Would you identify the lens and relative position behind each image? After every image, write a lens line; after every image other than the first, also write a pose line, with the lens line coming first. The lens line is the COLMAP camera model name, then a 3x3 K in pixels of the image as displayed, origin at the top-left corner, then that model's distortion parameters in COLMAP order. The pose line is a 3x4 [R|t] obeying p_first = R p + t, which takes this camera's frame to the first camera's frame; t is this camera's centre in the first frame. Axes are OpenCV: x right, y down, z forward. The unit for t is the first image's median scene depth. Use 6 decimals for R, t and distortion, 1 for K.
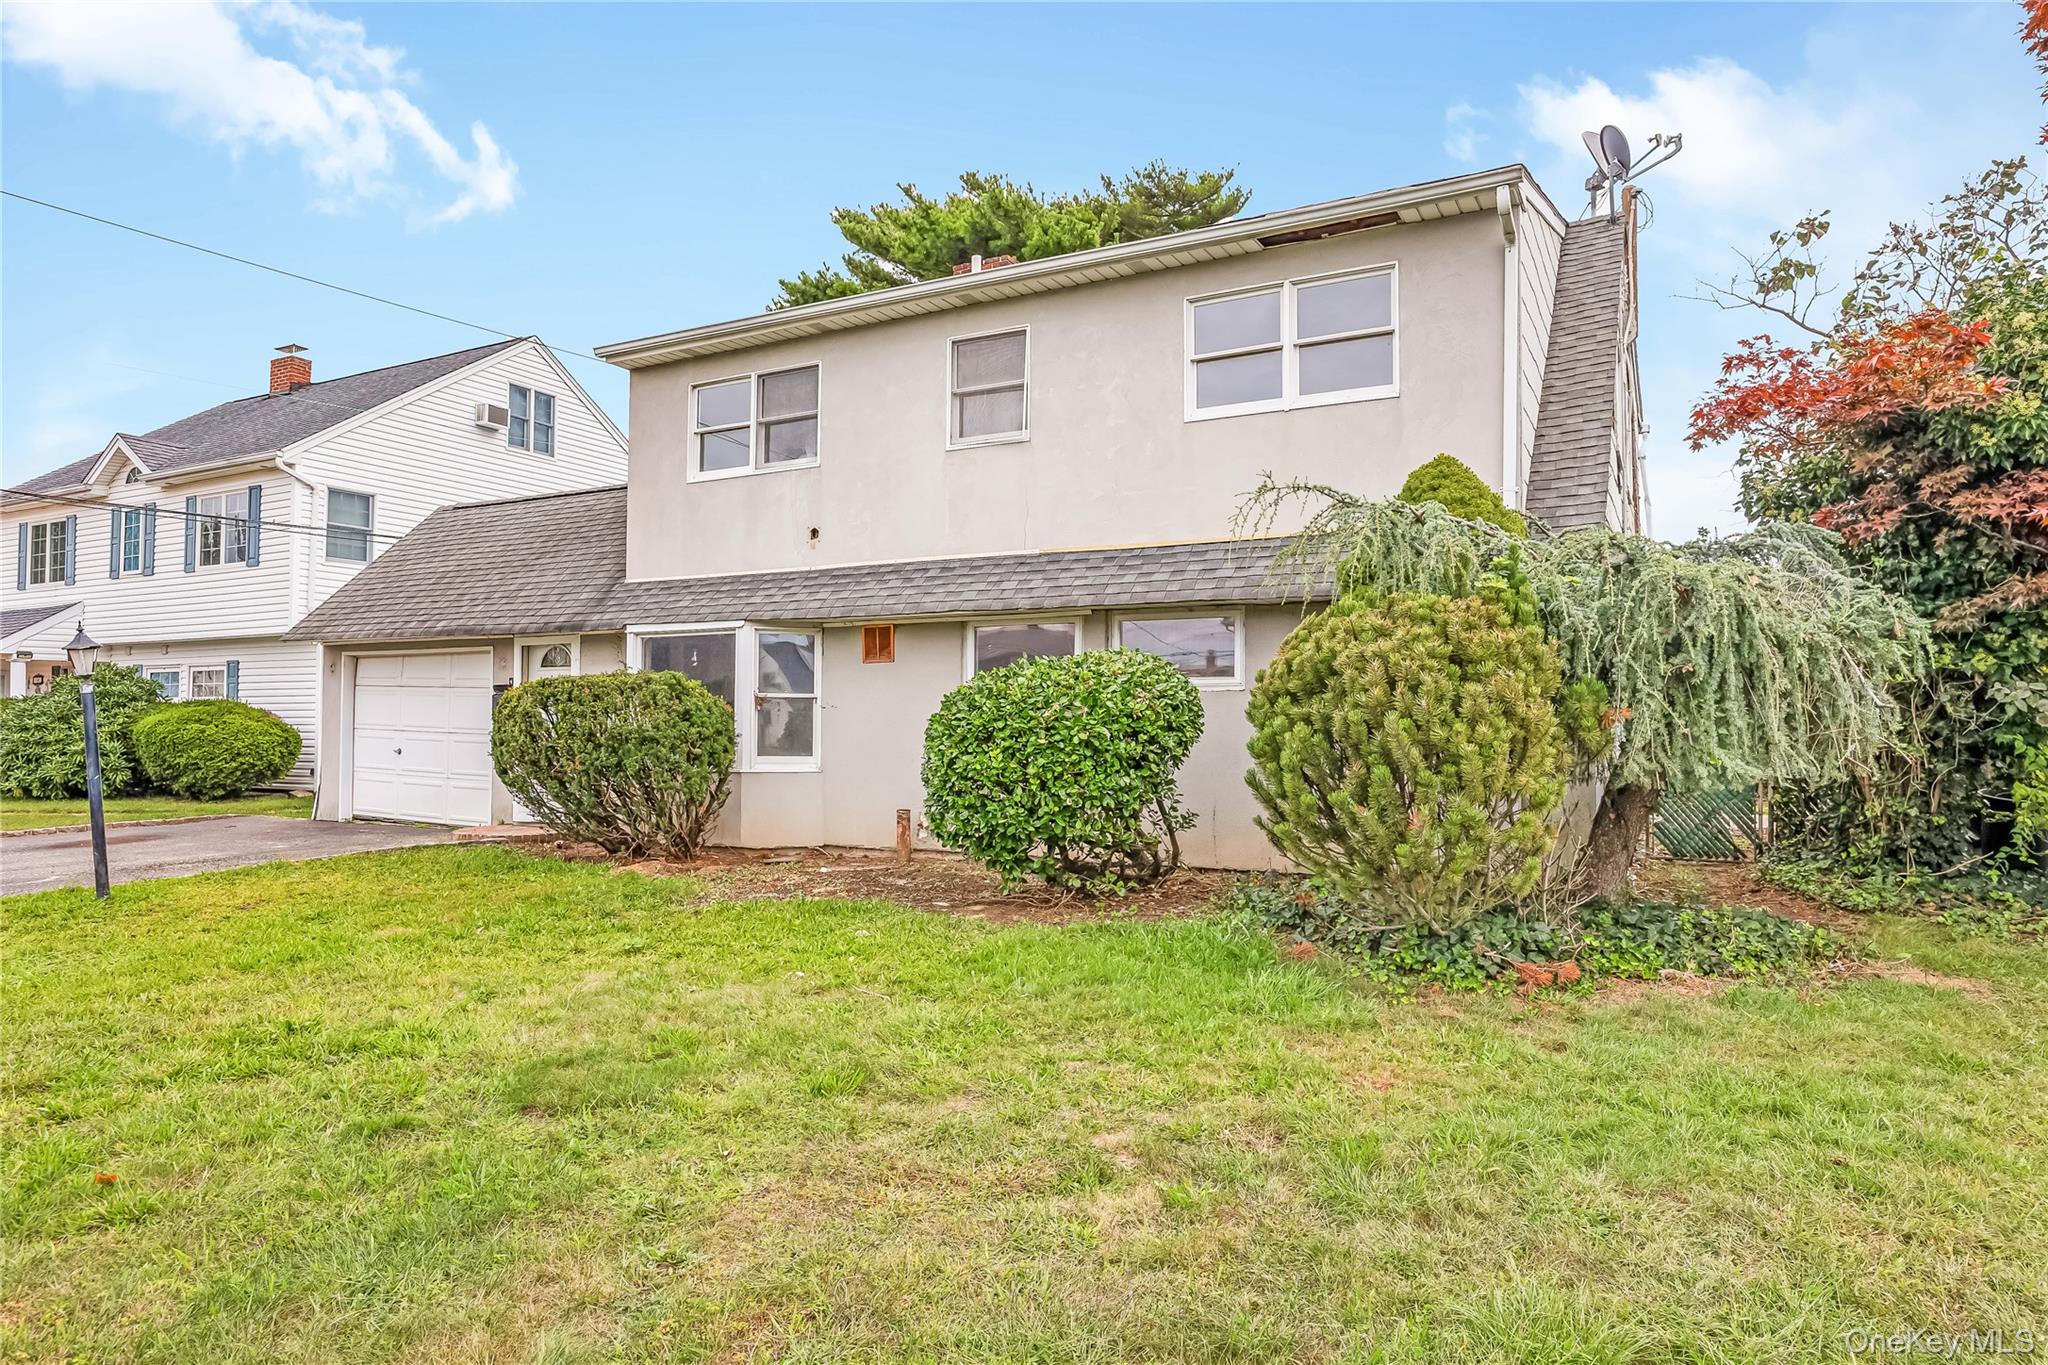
lens RADIAL K [[1201.5, 0, 1012.7], [0, 1201.5, 675.2], [0, 0, 1]] dist [-0.003410, 0.000711]
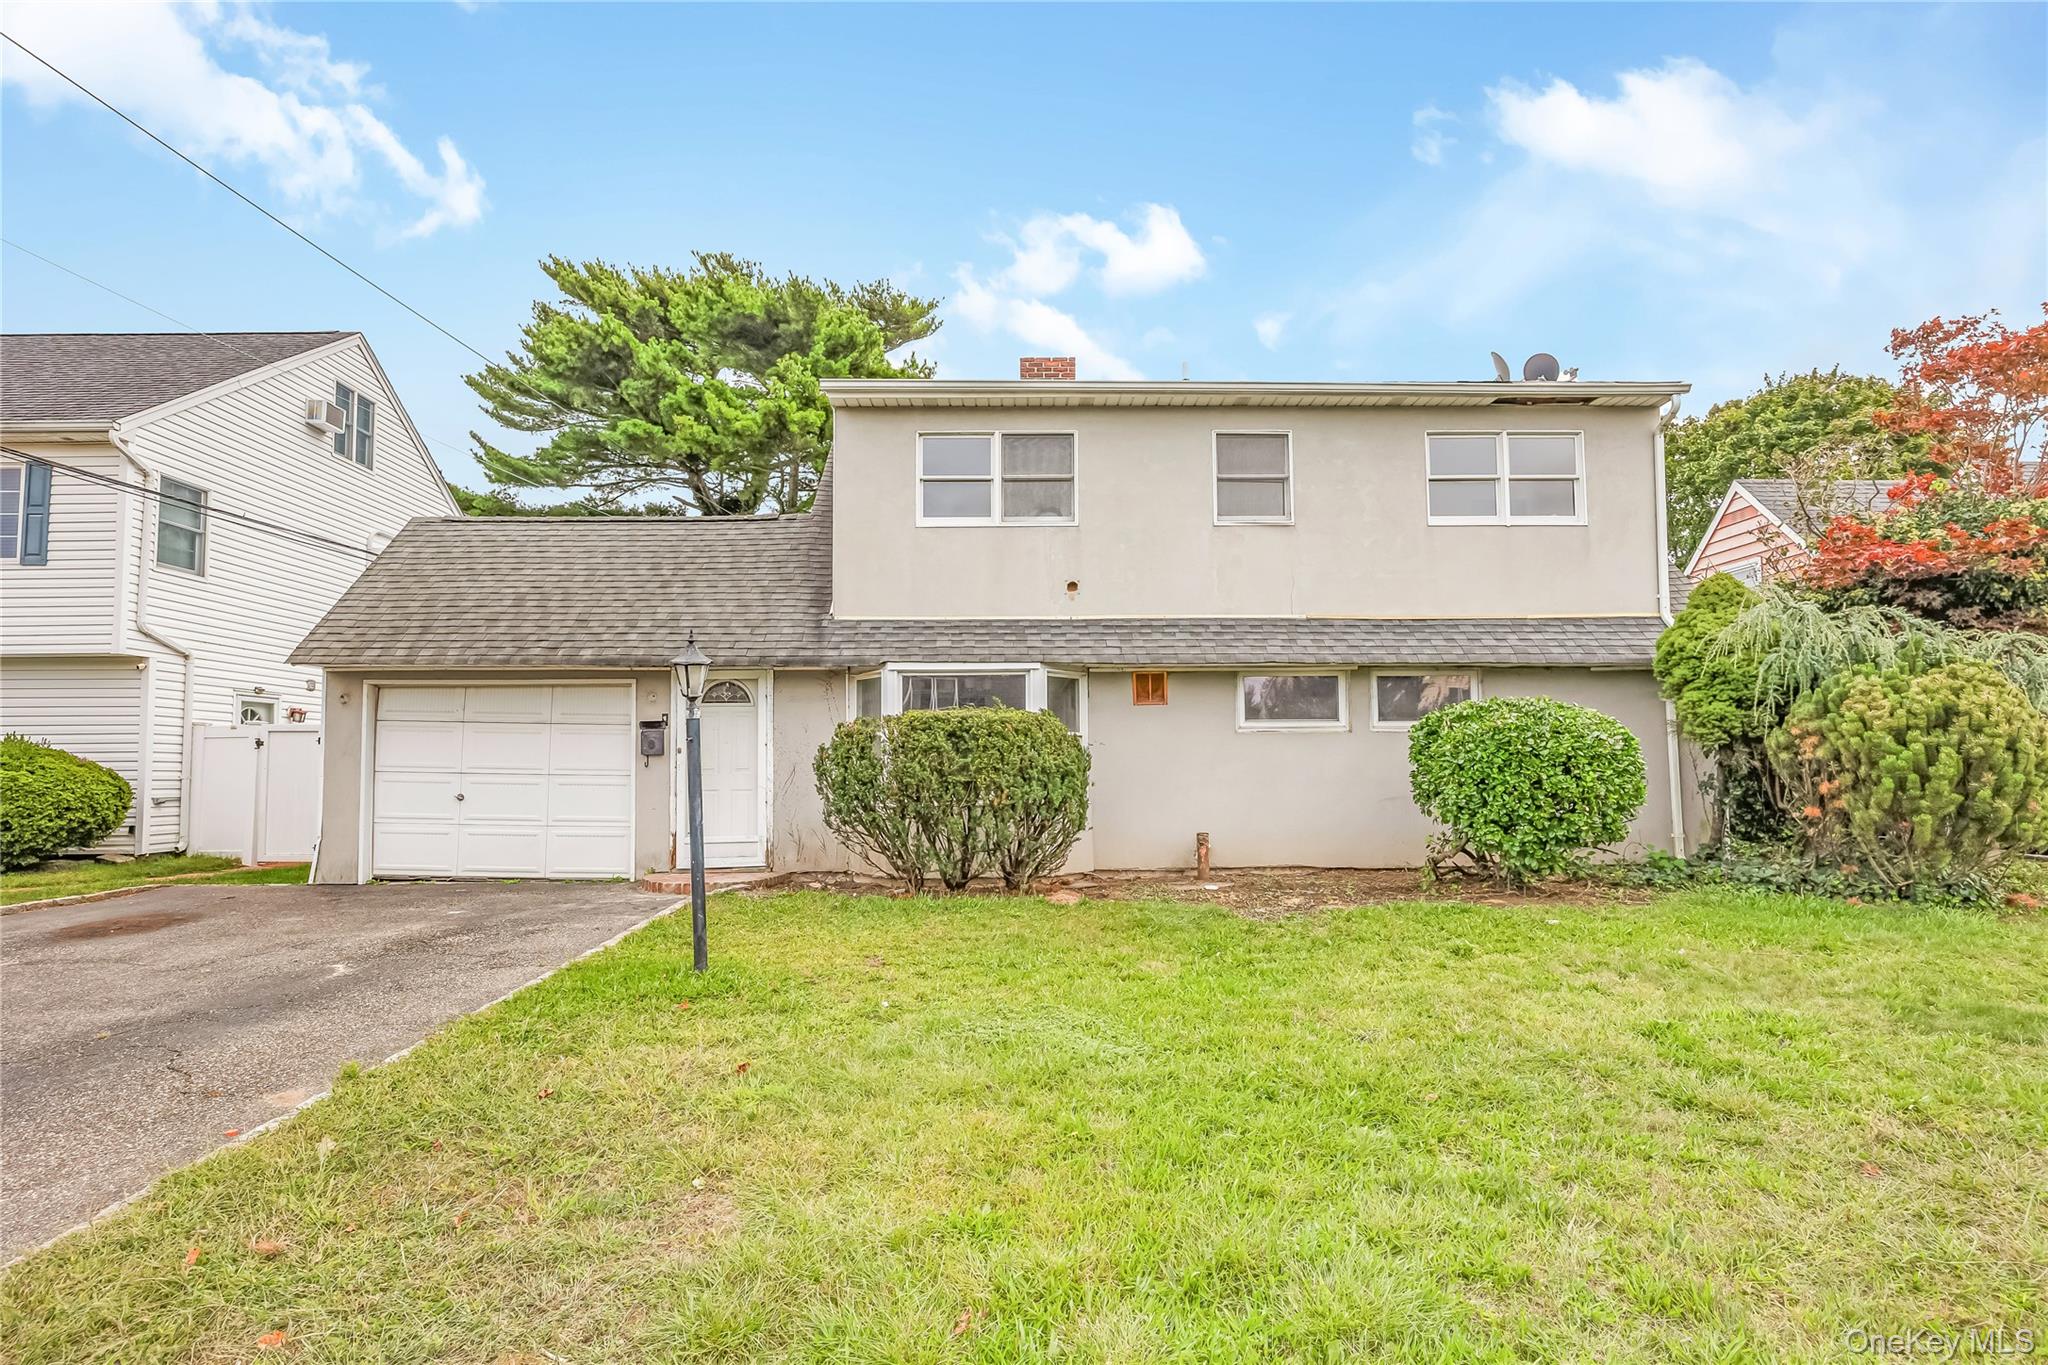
lens RADIAL K [[1057.6, 0, 1004.6], [0, 1057.6, 709.5], [0, 0, 1]] dist [-0.004105, -0.000821]
pose [[0.875755, 0.024424, 0.482137, -0.677008], [-0.011615, 0.999496, -0.029536, 0.023587], [-0.482616, 0.020266, 0.875598, 0.185712]]
